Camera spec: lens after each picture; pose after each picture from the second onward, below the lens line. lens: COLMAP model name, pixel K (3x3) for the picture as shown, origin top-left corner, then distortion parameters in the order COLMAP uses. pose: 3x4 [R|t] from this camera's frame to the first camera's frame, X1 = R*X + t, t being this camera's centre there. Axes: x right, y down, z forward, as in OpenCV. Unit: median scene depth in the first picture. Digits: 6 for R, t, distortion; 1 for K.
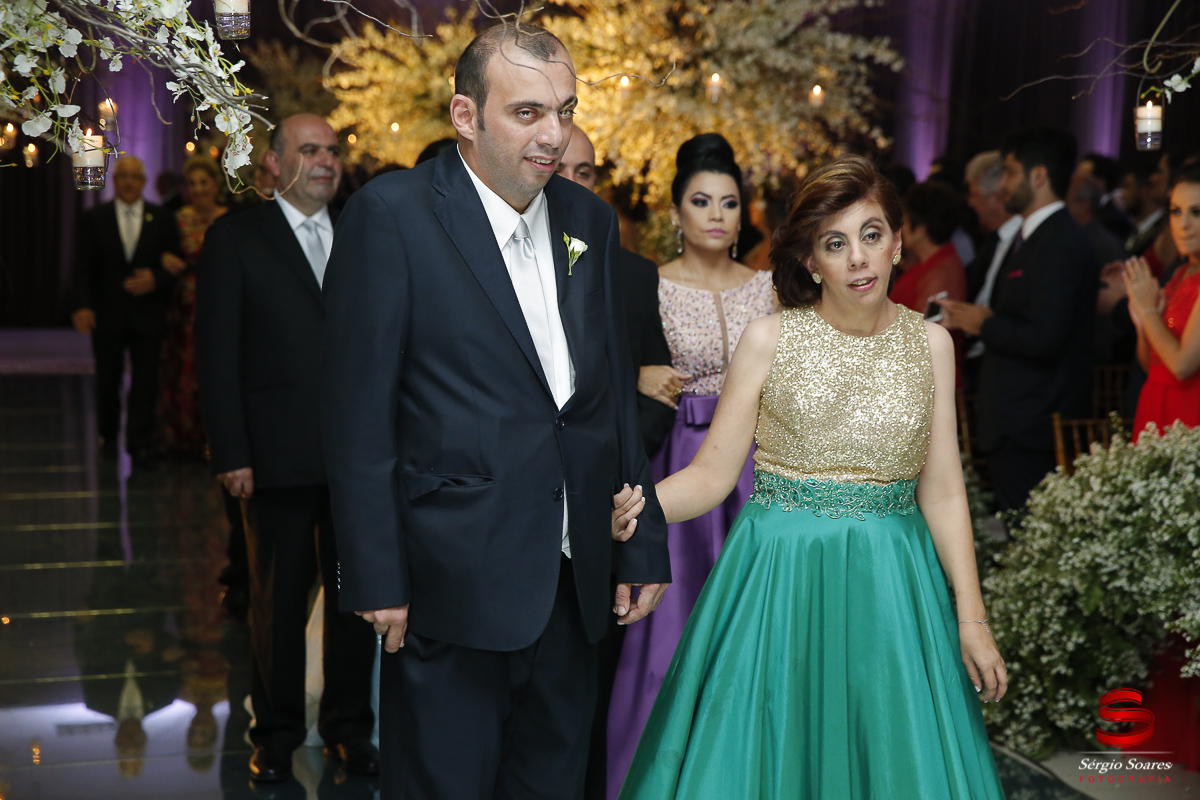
lens RADIAL K [[2252.8, 0, 600.0], [0, 2252.8, 400.0], [0, 0, 1]] dist [0.220681, 0.115719]
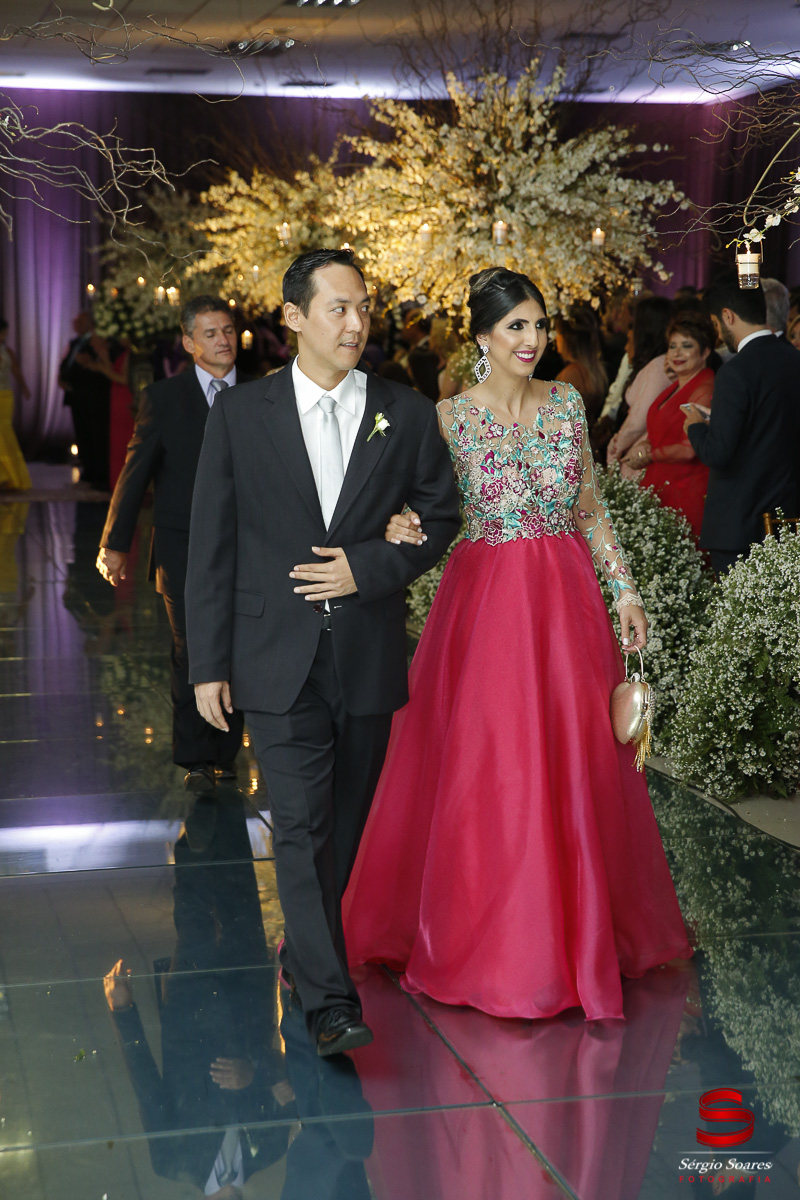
lens RADIAL K [[2314.6, 0, 400.0], [0, 2314.6, 600.0], [0, 0, 1]] dist [0.243737, 0.065386]
pose [[0.997359, -0.008137, -0.072176, 0.079880], [0.010120, 0.999580, 0.027156, 0.012877], [0.071925, -0.027815, 0.997022, -0.157157]]
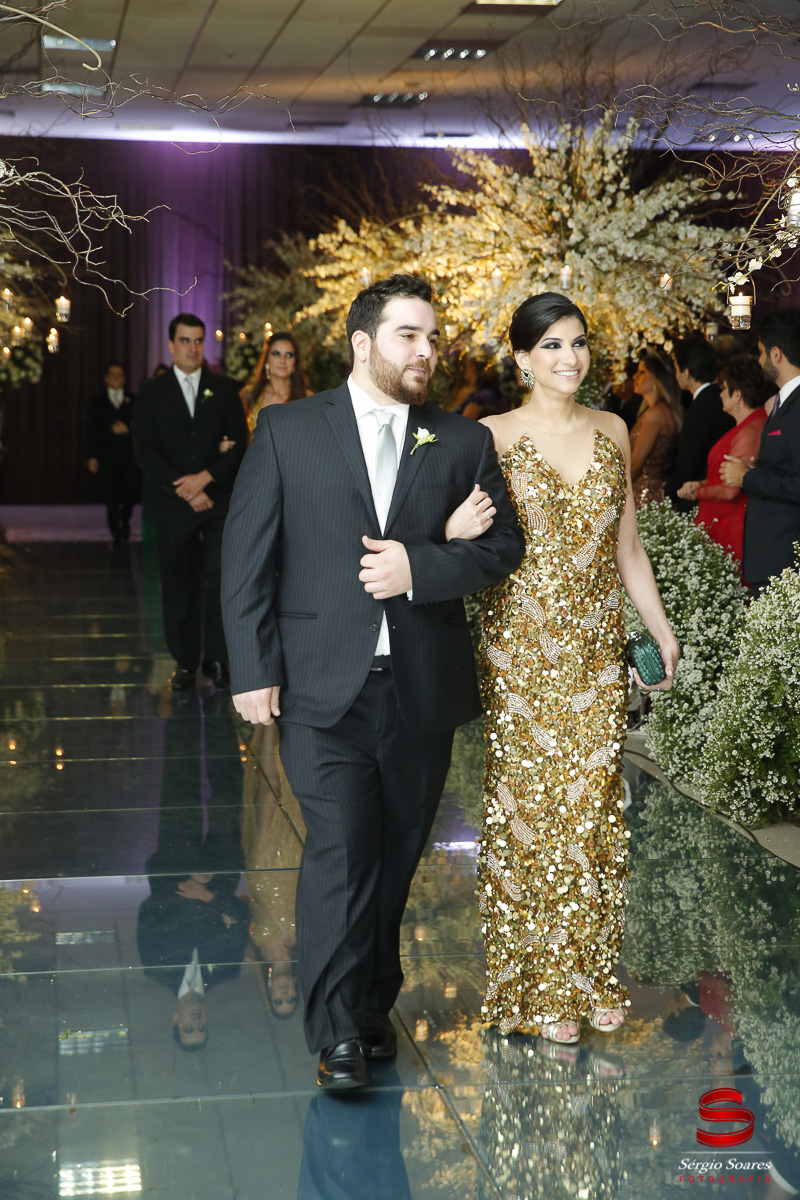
lens RADIAL K [[2333.6, 0, 400.0], [0, 2333.6, 600.0], [0, 0, 1]] dist [0.240174, 0.173474]
pose [[0.989068, 0.003101, -0.147425, 0.138792], [-0.002356, 0.999984, 0.005228, 0.021215], [0.147439, -0.004824, 0.989059, -0.196452]]
